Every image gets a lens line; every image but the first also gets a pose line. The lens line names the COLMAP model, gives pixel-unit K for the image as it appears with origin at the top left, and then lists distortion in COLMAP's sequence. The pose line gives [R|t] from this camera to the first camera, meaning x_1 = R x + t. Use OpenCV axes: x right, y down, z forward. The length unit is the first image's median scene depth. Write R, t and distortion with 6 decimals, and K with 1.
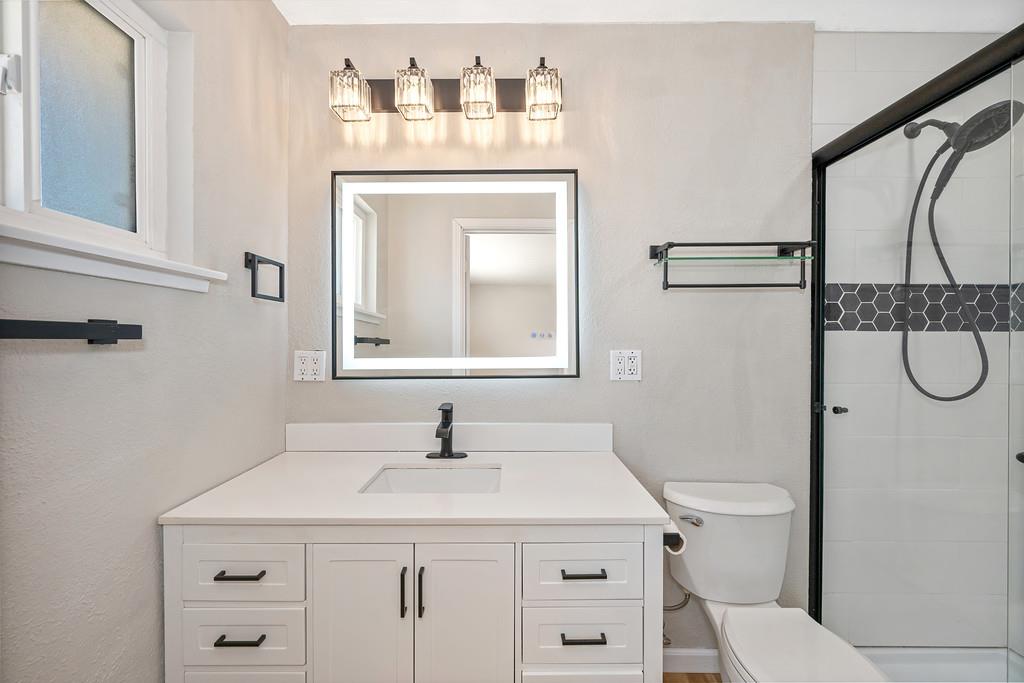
lens RADIAL K [[403.5, 0, 510.8], [0, 403.5, 349.5], [0, 0, 1]] dist [-0.000288, -0.000202]
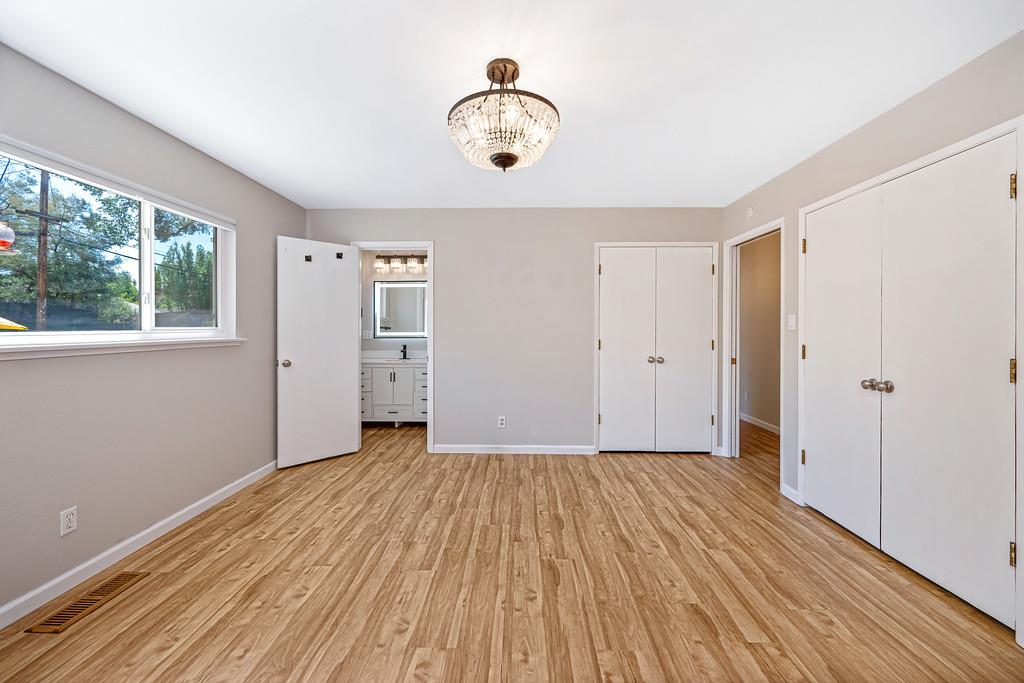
lens RADIAL K [[403.5, 0, 517.1], [0, 403.5, 332.9], [0, 0, 1]] dist [-0.000288, -0.000202]
pose [[0.999965, 0.002253, -0.008026, 0.863435], [-0.002084, 0.999776, 0.021055, -0.053583], [0.008072, -0.021038, 0.999746, -2.592066]]
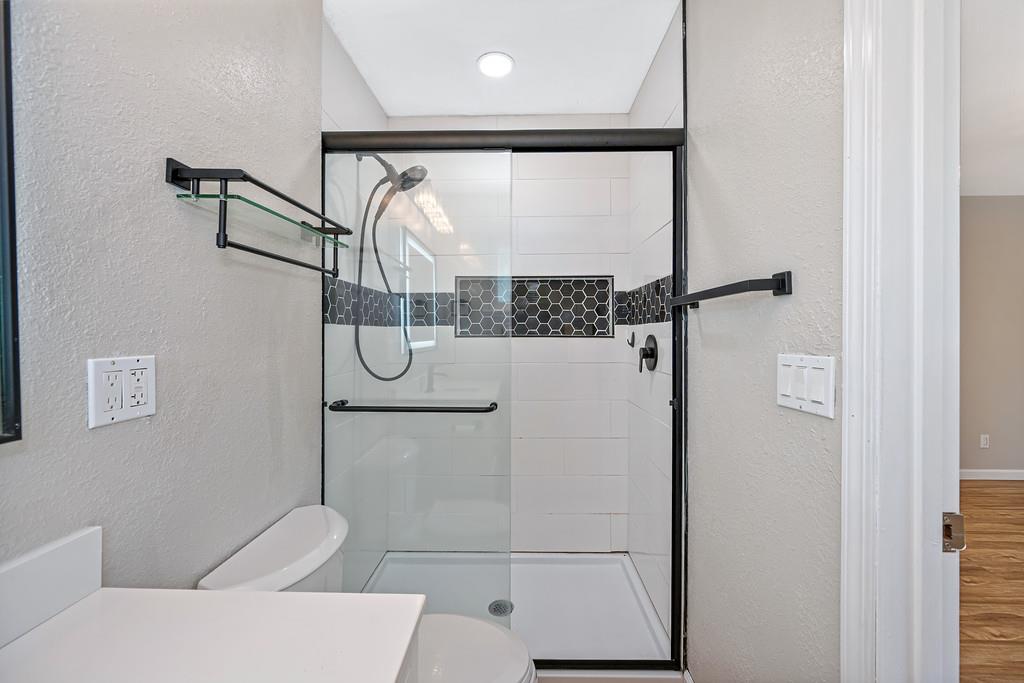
lens RADIAL K [[403.5, 0, 512.4], [0, 403.5, 337.2], [0, 0, 1]] dist [-0.000288, -0.000202]
pose [[0.030443, -0.015590, 0.999415, -0.176277], [-0.006737, 0.999852, 0.015802, -0.031711], [-0.999514, -0.007214, 0.030334, 0.533275]]
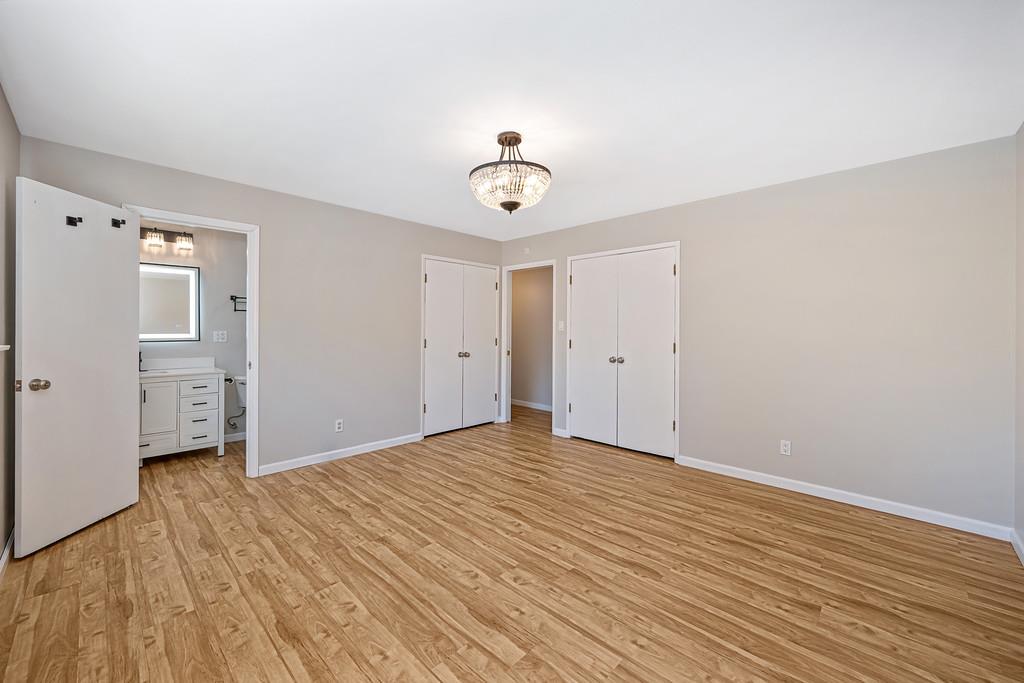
lens RADIAL K [[403.5, 0, 515.2], [0, 403.5, 331.2], [0, 0, 1]] dist [-0.000288, -0.000202]
pose [[0.686337, 0.000578, 0.727284, -0.367559], [-0.011660, 0.999880, 0.010209, -0.053061], [-0.727190, -0.015487, 0.686261, -2.523593]]
